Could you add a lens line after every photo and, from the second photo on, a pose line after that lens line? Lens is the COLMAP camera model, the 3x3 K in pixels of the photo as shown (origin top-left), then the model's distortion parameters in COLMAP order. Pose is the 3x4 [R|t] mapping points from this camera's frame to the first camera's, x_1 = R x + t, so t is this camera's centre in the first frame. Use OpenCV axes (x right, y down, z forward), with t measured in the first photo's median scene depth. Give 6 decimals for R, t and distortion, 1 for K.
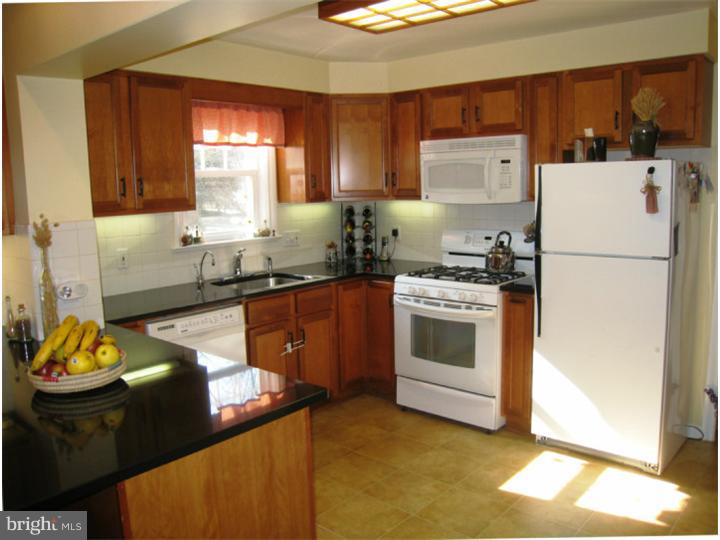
lens RADIAL K [[593.9, 0, 360.0], [0, 593.9, 270.0], [0, 0, 1]] dist [-0.168684, 0.118173]
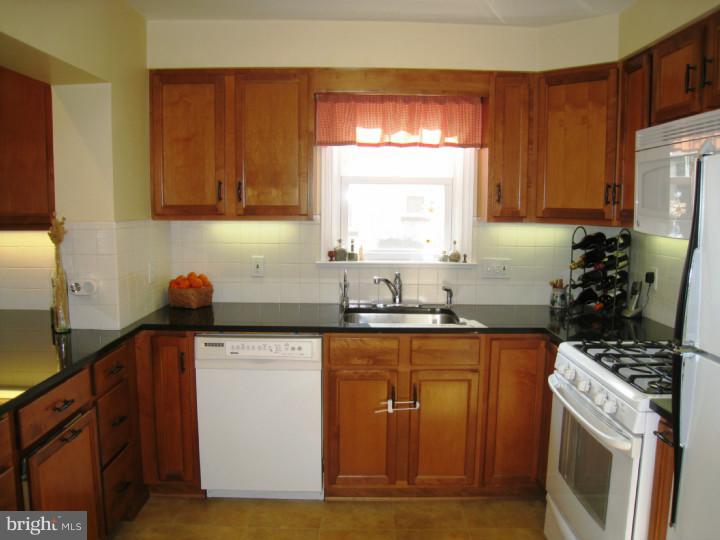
lens RADIAL K [[593.9, 0, 360.0], [0, 593.9, 270.0], [0, 0, 1]] dist [-0.168684, 0.118173]
pose [[0.660849, 0.112364, -0.742060, 0.380658], [-0.131925, 0.990726, 0.032530, -0.060401], [0.738833, 0.076399, 0.669544, 0.419856]]
